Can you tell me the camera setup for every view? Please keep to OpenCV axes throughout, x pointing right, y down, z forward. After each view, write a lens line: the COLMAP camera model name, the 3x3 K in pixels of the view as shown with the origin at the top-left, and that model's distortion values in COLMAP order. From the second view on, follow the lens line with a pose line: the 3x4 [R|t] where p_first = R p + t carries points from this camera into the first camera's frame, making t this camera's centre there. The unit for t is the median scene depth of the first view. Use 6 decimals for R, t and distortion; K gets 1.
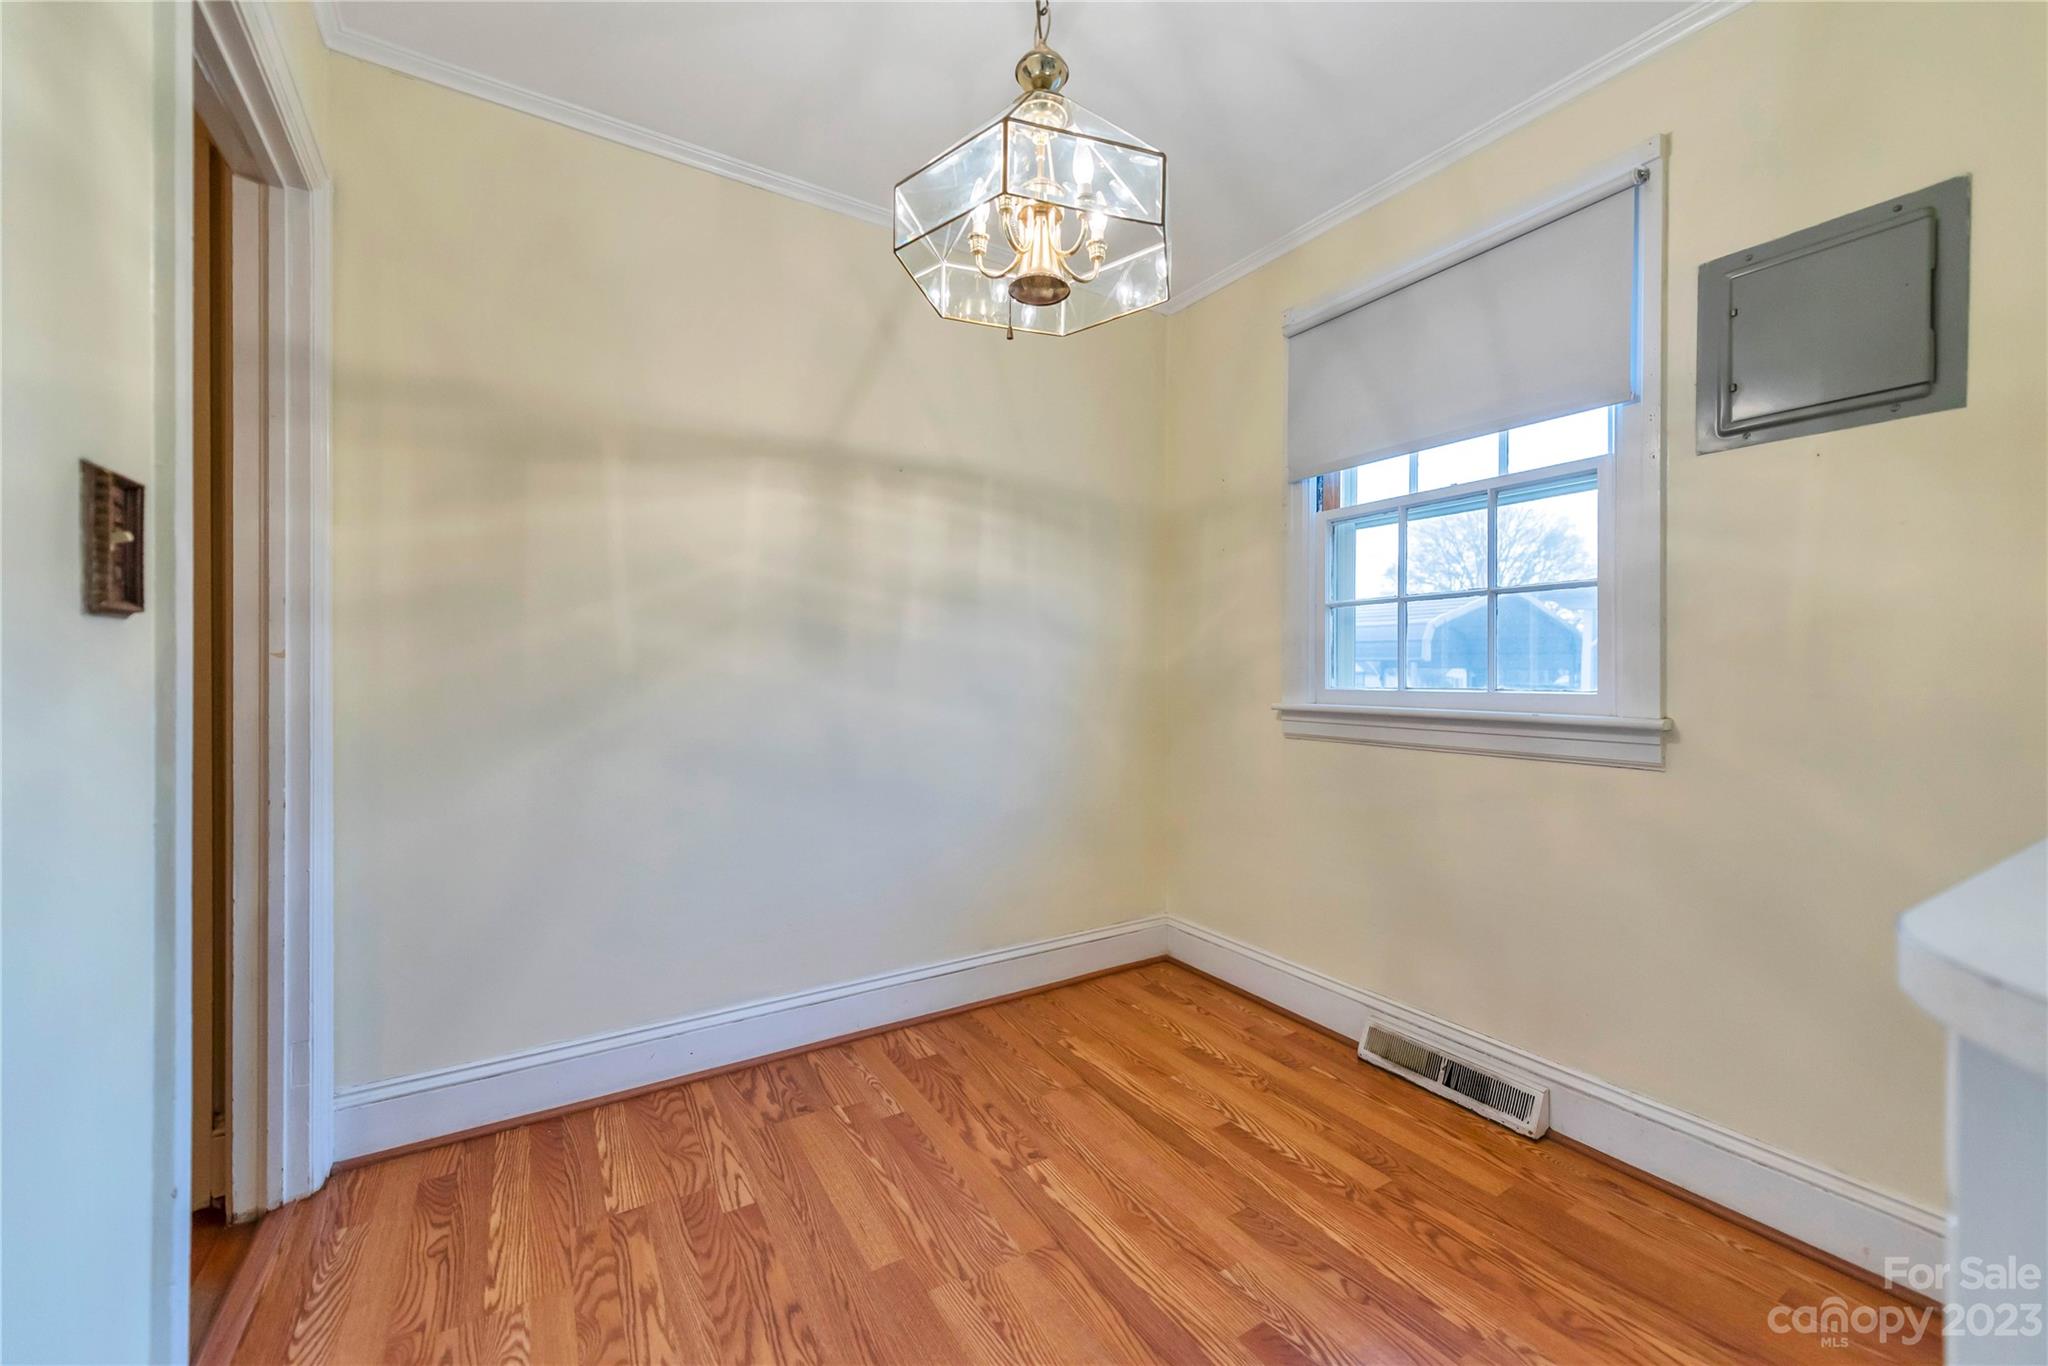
lens RADIAL K [[810.1, 0, 1028.6], [0, 810.1, 670.9], [0, 0, 1]] dist [0.016331, -0.004679]
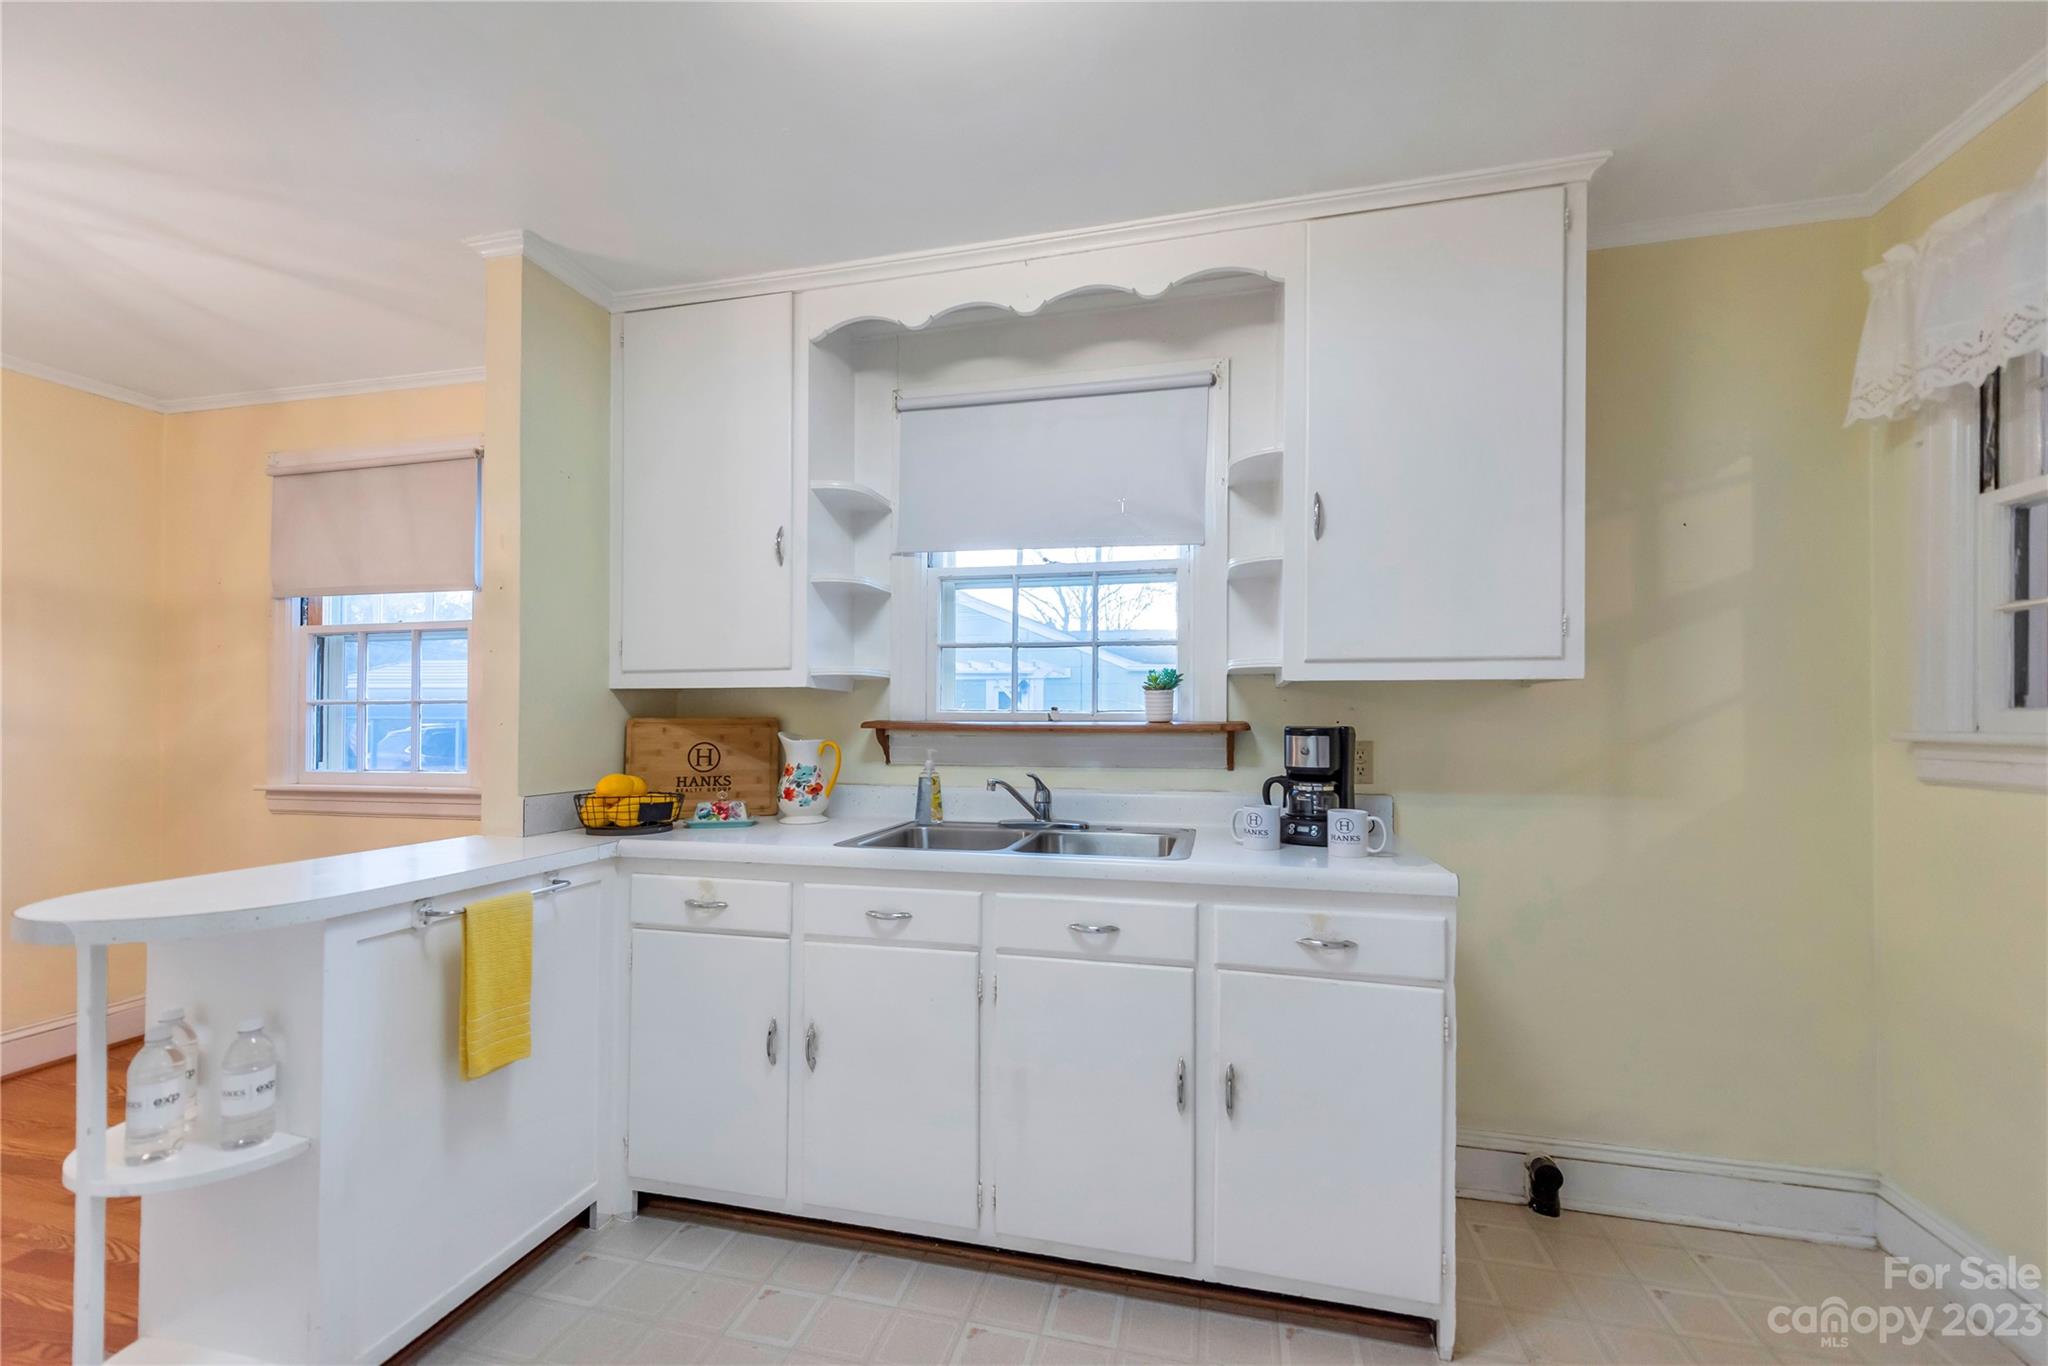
lens RADIAL K [[810.1, 0, 1034.9], [0, 810.1, 715.1], [0, 0, 1]] dist [0.016331, -0.004679]
pose [[0.711970, 0.003877, 0.702199, 0.371104], [0.001326, 0.999976, -0.006866, -0.069096], [-0.702208, 0.005820, 0.711948, -0.862536]]
